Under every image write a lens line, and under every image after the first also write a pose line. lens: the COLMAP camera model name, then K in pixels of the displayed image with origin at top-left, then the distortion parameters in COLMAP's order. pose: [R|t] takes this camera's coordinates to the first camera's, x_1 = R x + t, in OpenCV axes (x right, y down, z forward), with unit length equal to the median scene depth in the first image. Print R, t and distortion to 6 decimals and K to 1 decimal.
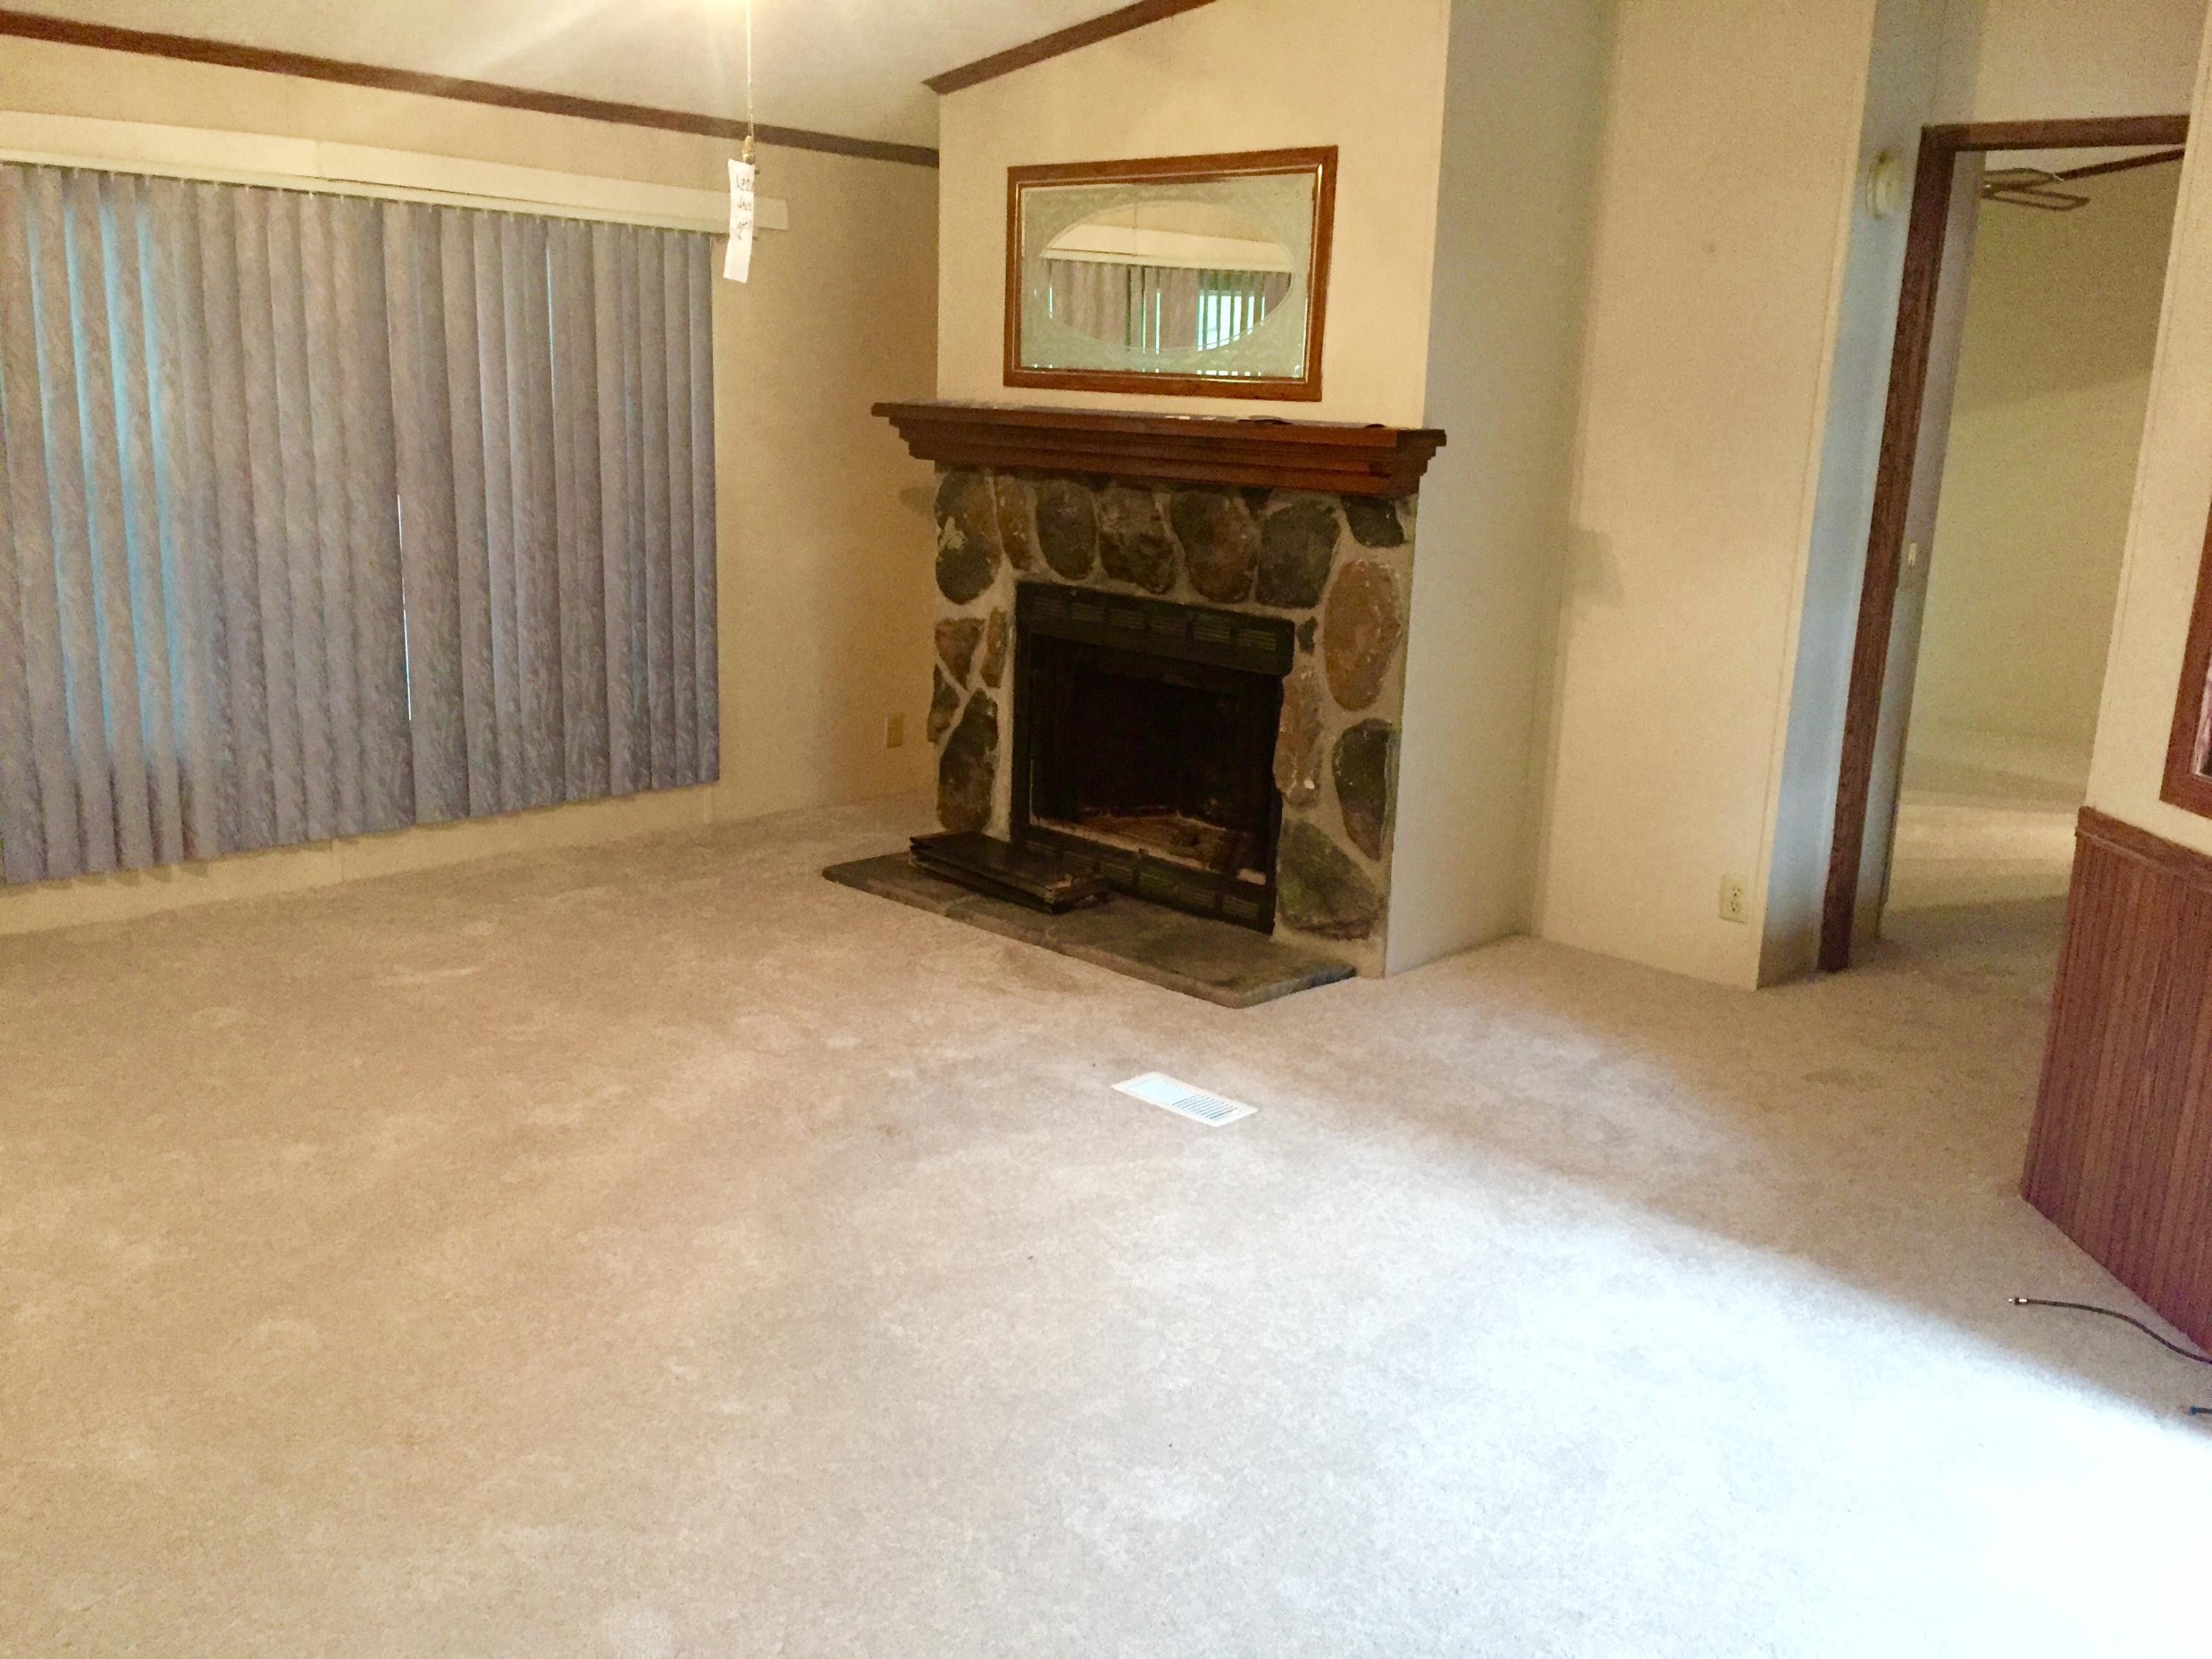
lens RADIAL K [[1905.3, 0, 1105.2], [0, 1905.3, 826.0], [0, 0, 1]] dist [0.048221, -0.004584]
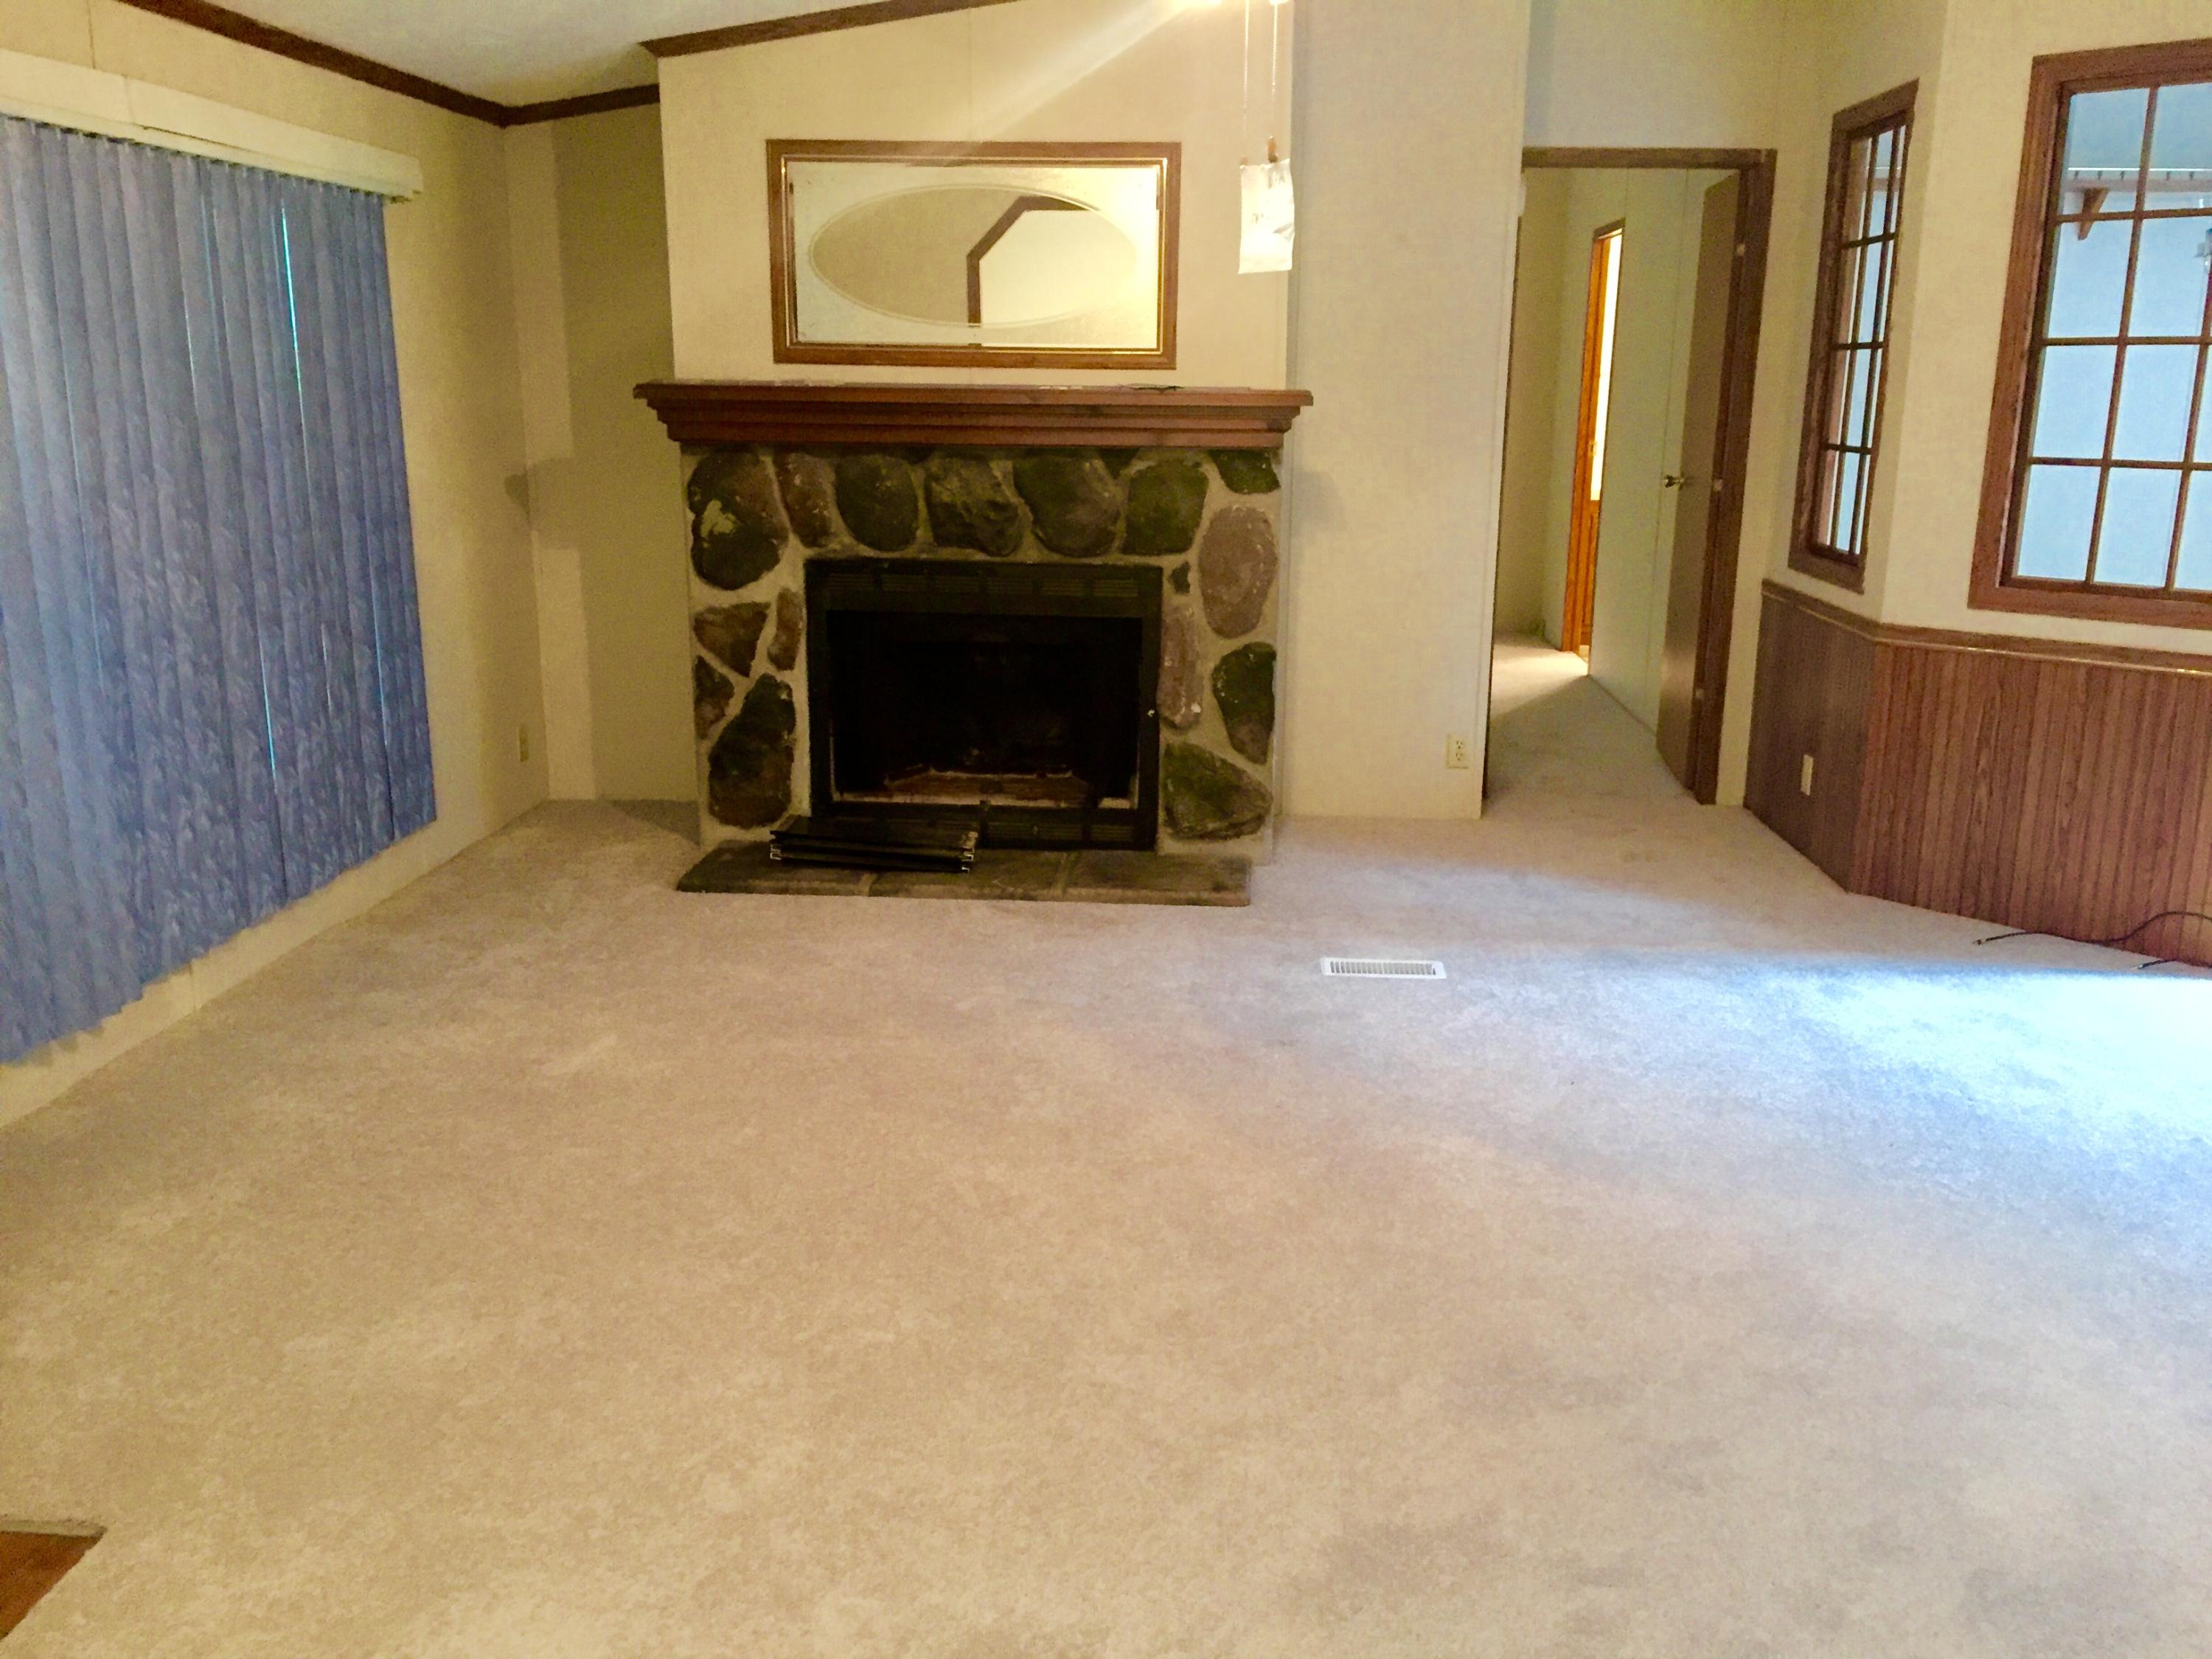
lens RADIAL K [[1905.3, 0, 1103.1], [0, 1905.3, 830.3], [0, 0, 1]] dist [0.048221, -0.004584]
pose [[0.766708, -0.178607, 0.616651, -0.631049], [0.163508, 0.983172, 0.081470, -0.050712], [-0.620825, 0.038363, 0.783010, 0.145875]]
